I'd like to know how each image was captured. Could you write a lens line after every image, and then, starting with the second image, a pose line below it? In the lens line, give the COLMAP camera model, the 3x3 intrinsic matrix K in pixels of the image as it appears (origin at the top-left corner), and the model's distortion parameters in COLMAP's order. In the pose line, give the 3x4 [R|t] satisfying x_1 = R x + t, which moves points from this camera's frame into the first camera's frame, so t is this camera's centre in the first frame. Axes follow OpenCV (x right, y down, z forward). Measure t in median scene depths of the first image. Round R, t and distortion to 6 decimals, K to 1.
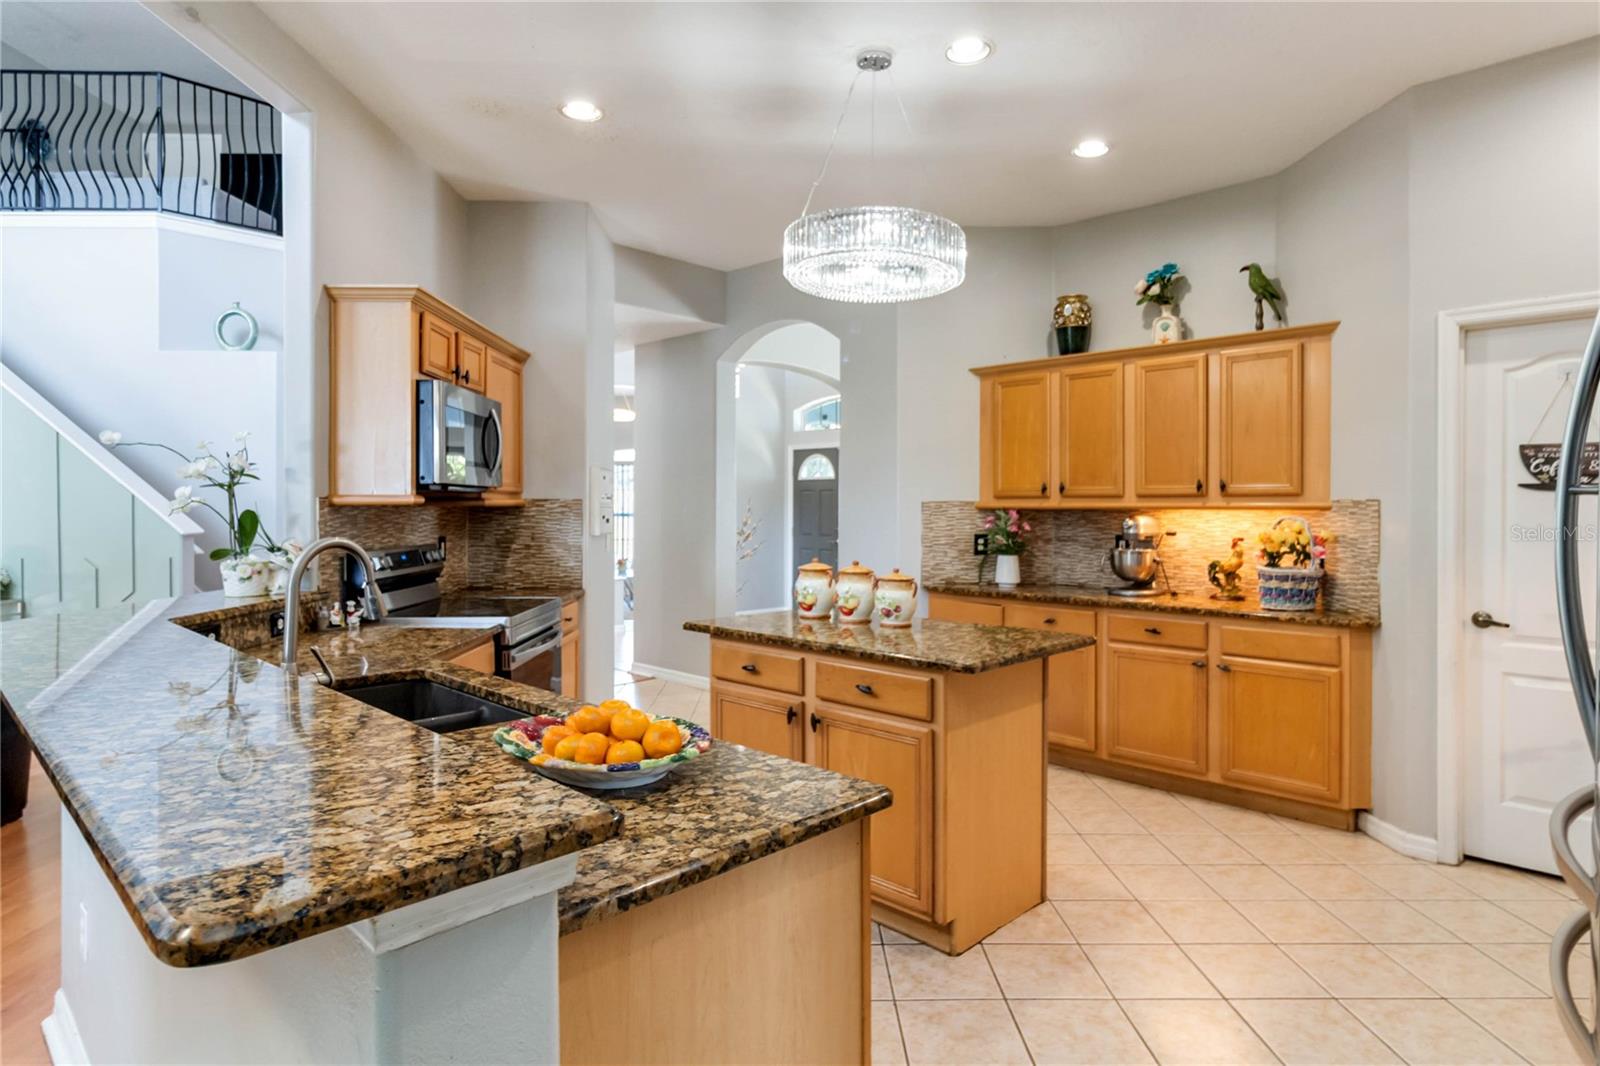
lens RADIAL K [[882.1, 0, 800.9], [0, 882.1, 523.8], [0, 0, 1]] dist [0.002610, -0.001923]
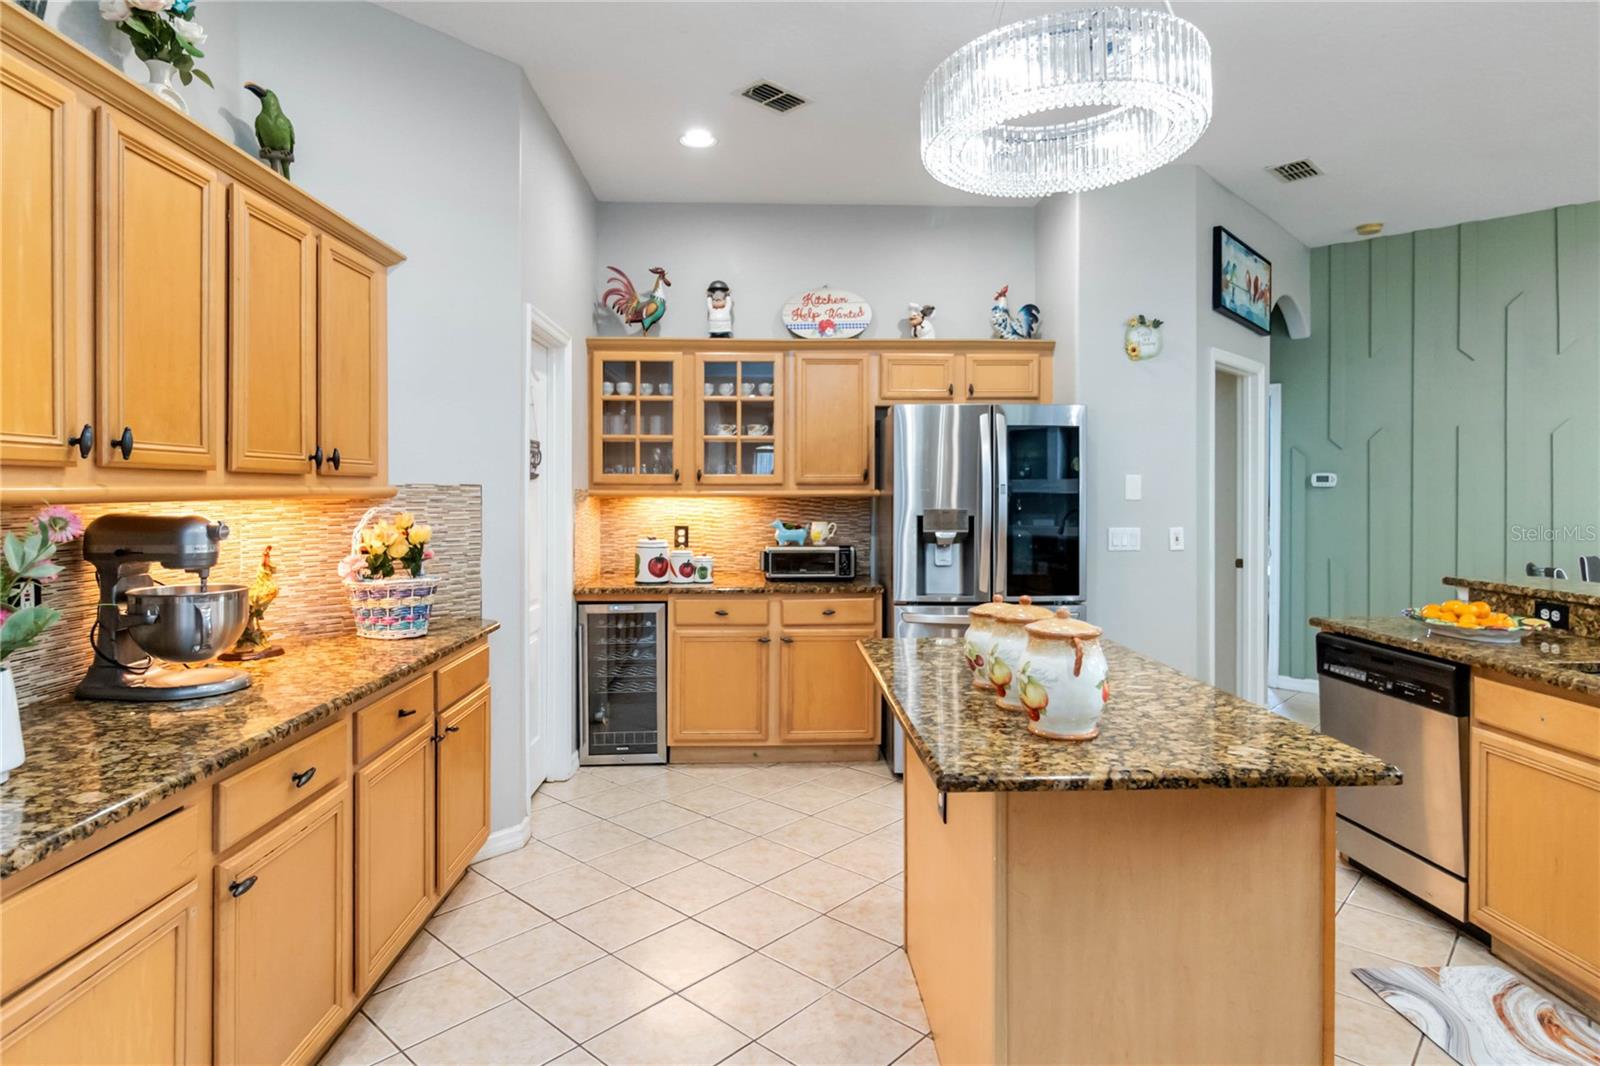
lens RADIAL K [[882.1, 0, 808.2], [0, 882.1, 498.0], [0, 0, 1]] dist [0.002610, -0.001923]
pose [[-0.732069, -0.007944, 0.681184, -0.165912], [0.010939, 0.999666, 0.023414, -0.025475], [-0.681143, 0.024592, -0.731737, 1.155838]]
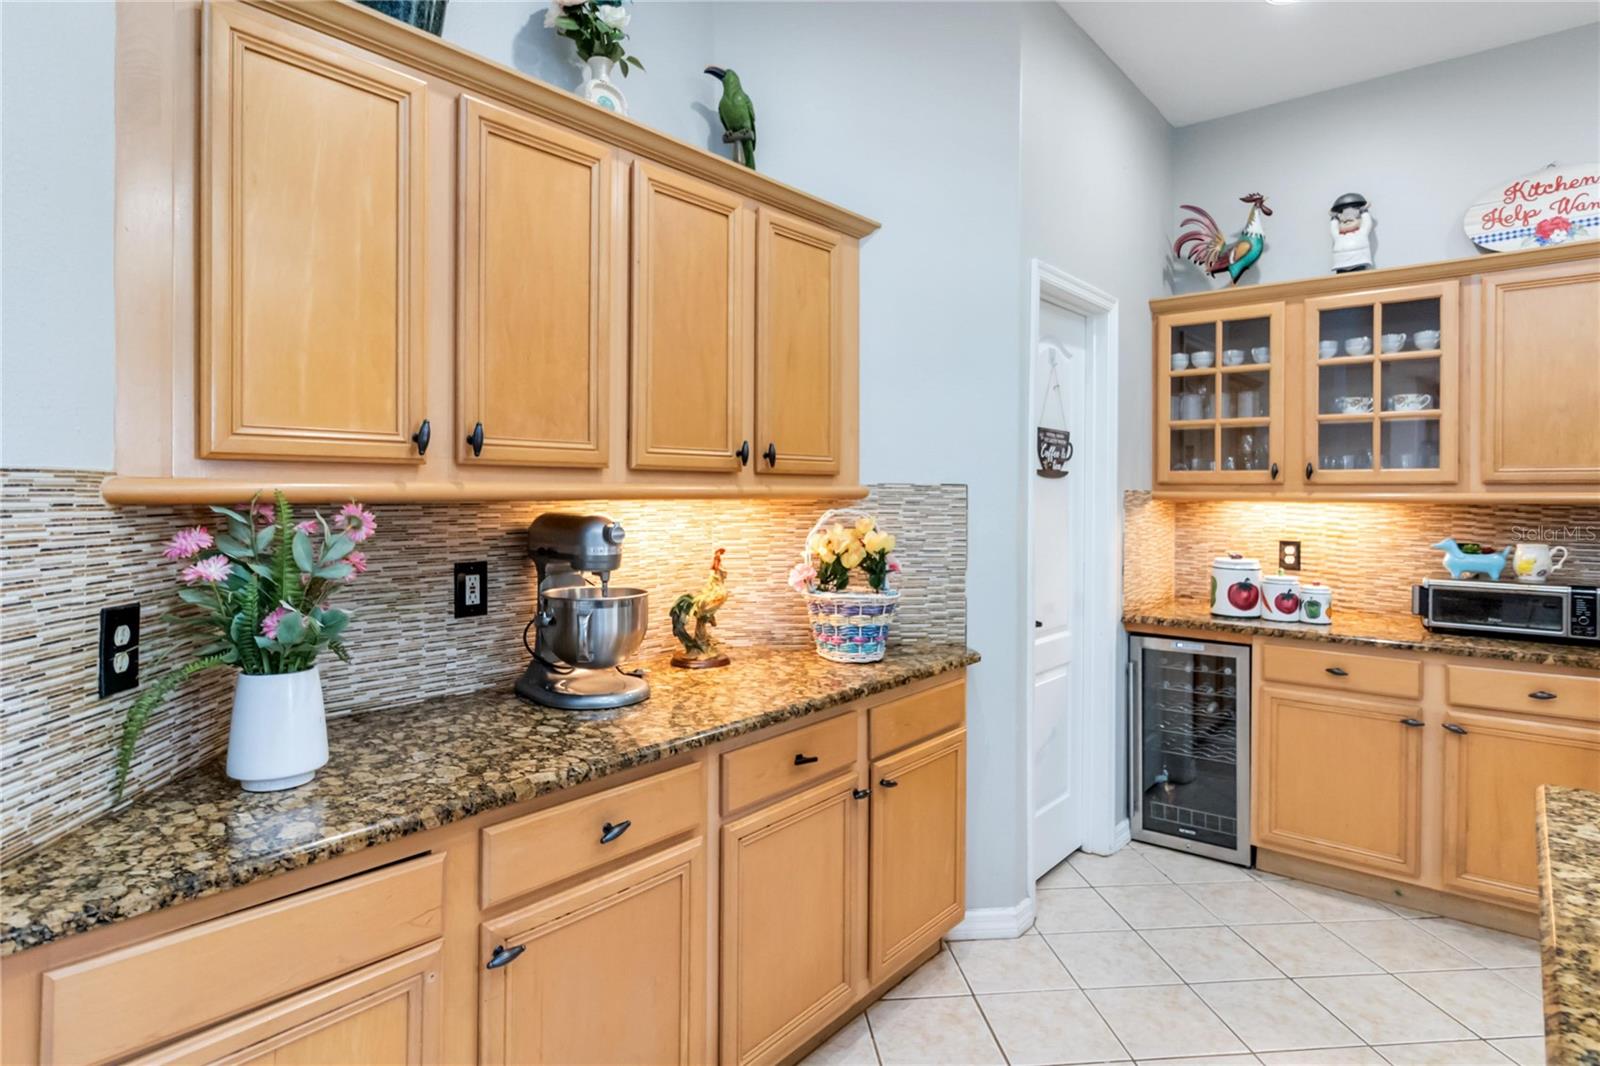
lens RADIAL K [[882.1, 0, 795.8], [0, 882.1, 493.5], [0, 0, 1]] dist [0.002610, -0.001923]
pose [[-0.084869, -0.004354, 0.996383, -0.062851], [0.014563, 0.999878, 0.005610, -0.020987], [-0.996286, 0.014987, -0.084796, 0.973975]]
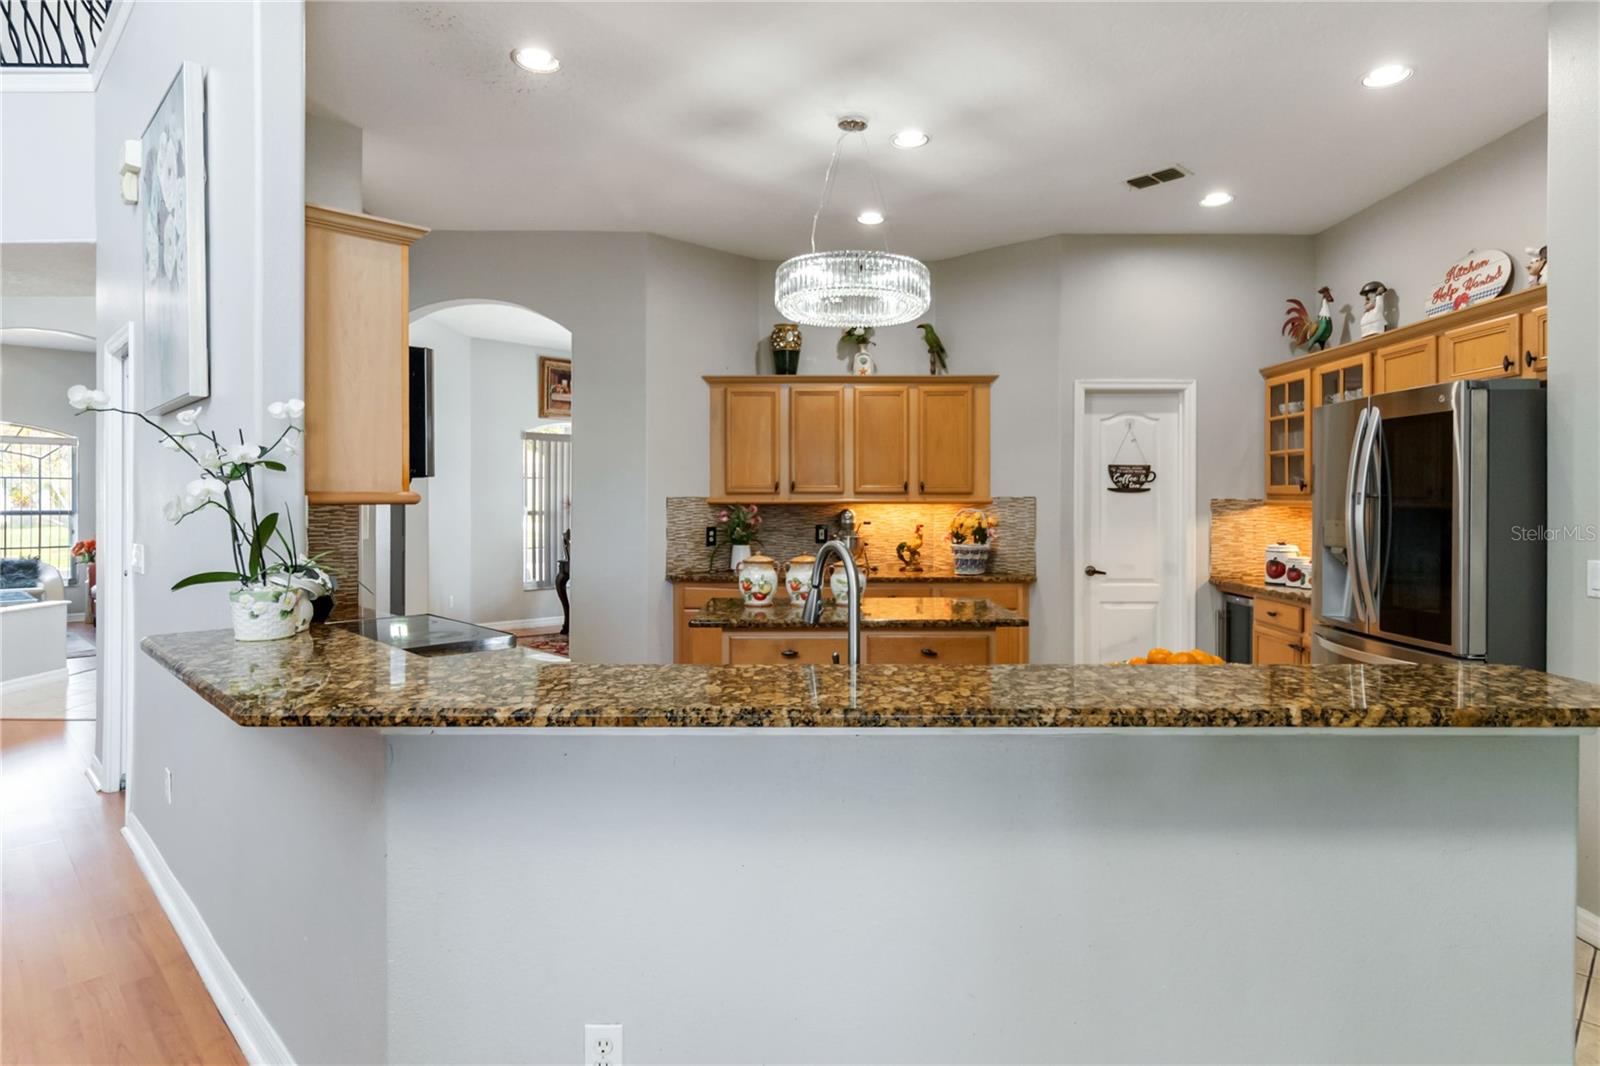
lens RADIAL K [[882.1, 0, 801.9], [0, 882.1, 522.8], [0, 0, 1]] dist [0.002610, -0.001923]
pose [[0.720712, -0.020300, 0.692937, -0.560742], [0.014944, 0.999794, 0.013746, -0.008036], [-0.693073, 0.000449, 0.720867, 0.144090]]
